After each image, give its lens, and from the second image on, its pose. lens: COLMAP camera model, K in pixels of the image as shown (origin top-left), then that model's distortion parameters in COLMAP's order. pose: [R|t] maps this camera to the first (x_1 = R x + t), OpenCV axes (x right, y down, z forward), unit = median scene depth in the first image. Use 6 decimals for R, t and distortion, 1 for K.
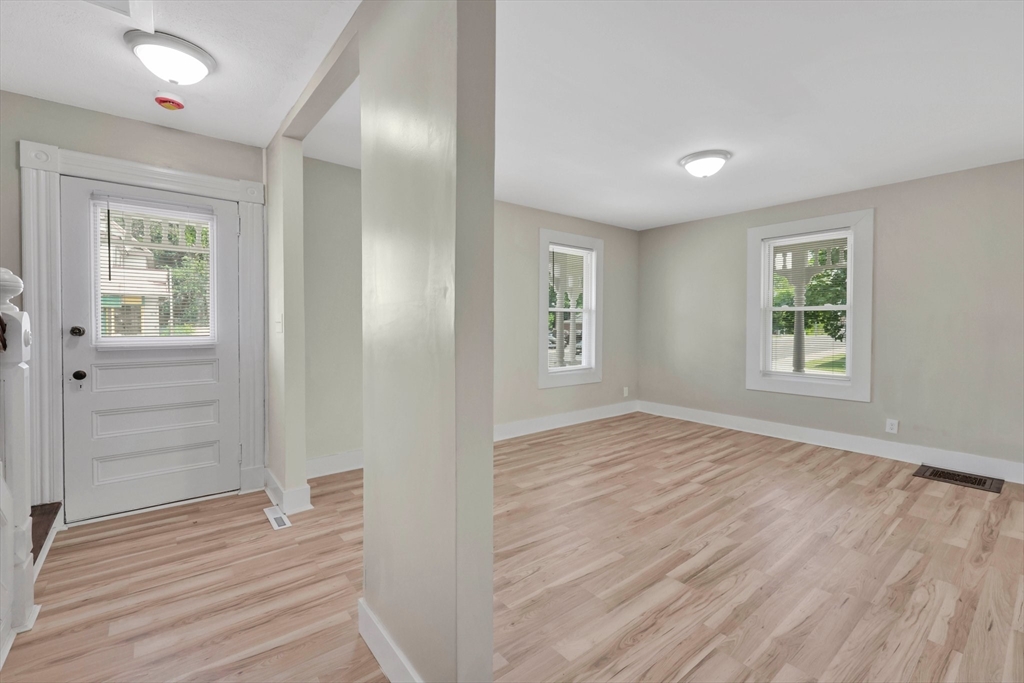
lens RADIAL K [[440.4, 0, 463.1], [0, 440.4, 330.0], [0, 0, 1]] dist [-0.006984, -0.000804]
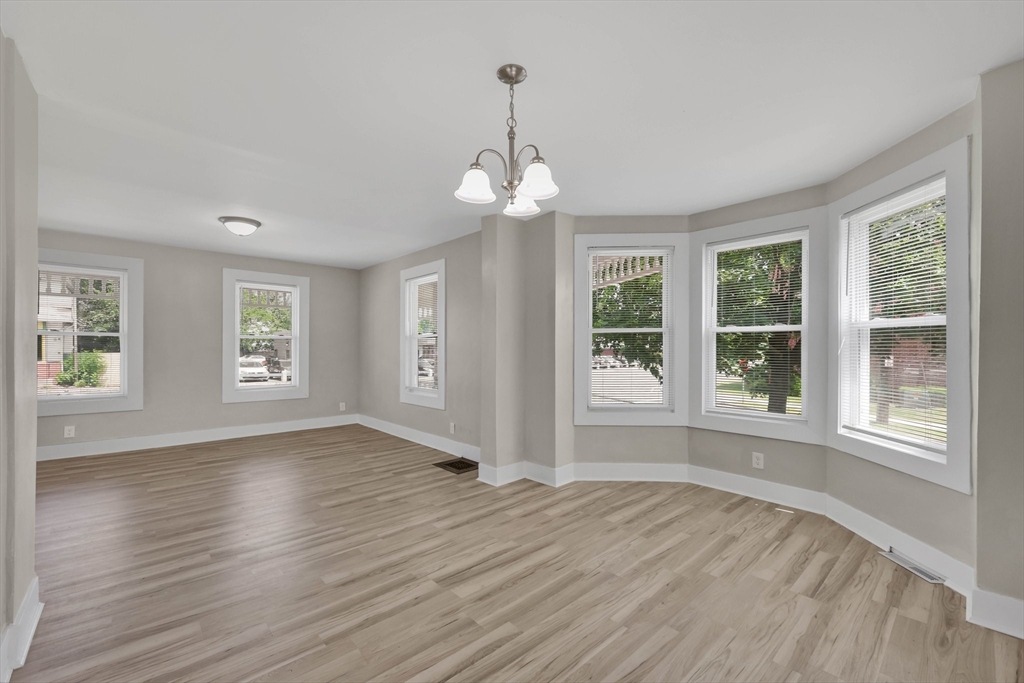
lens RADIAL K [[440.4, 0, 507.6], [0, 440.4, 357.0], [0, 0, 1]] dist [-0.006984, -0.000804]
pose [[0.993615, -0.004615, 0.112728, 1.052484], [0.003237, 0.999918, 0.012408, -0.009087], [-0.112776, -0.011964, 0.993548, -0.342187]]
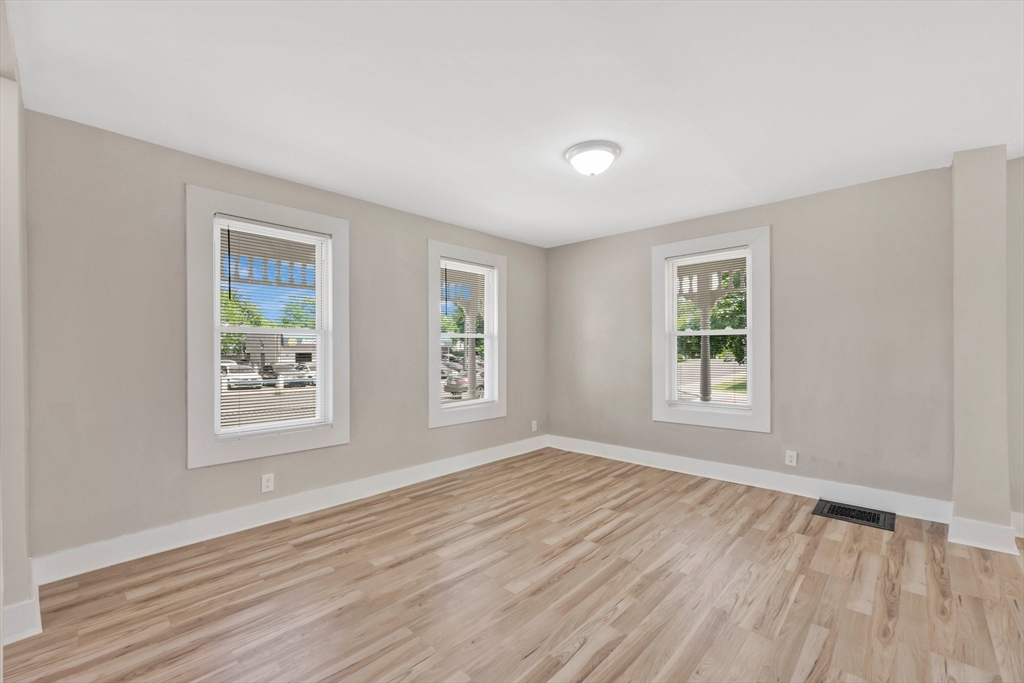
lens RADIAL K [[440.4, 0, 482.8], [0, 440.4, 353.9], [0, 0, 1]] dist [-0.006984, -0.000804]
pose [[0.985581, -0.007678, 0.169032, 0.172811], [0.008255, 0.999962, -0.002712, -0.009683], [-0.169004, 0.004068, 0.985607, 0.184745]]
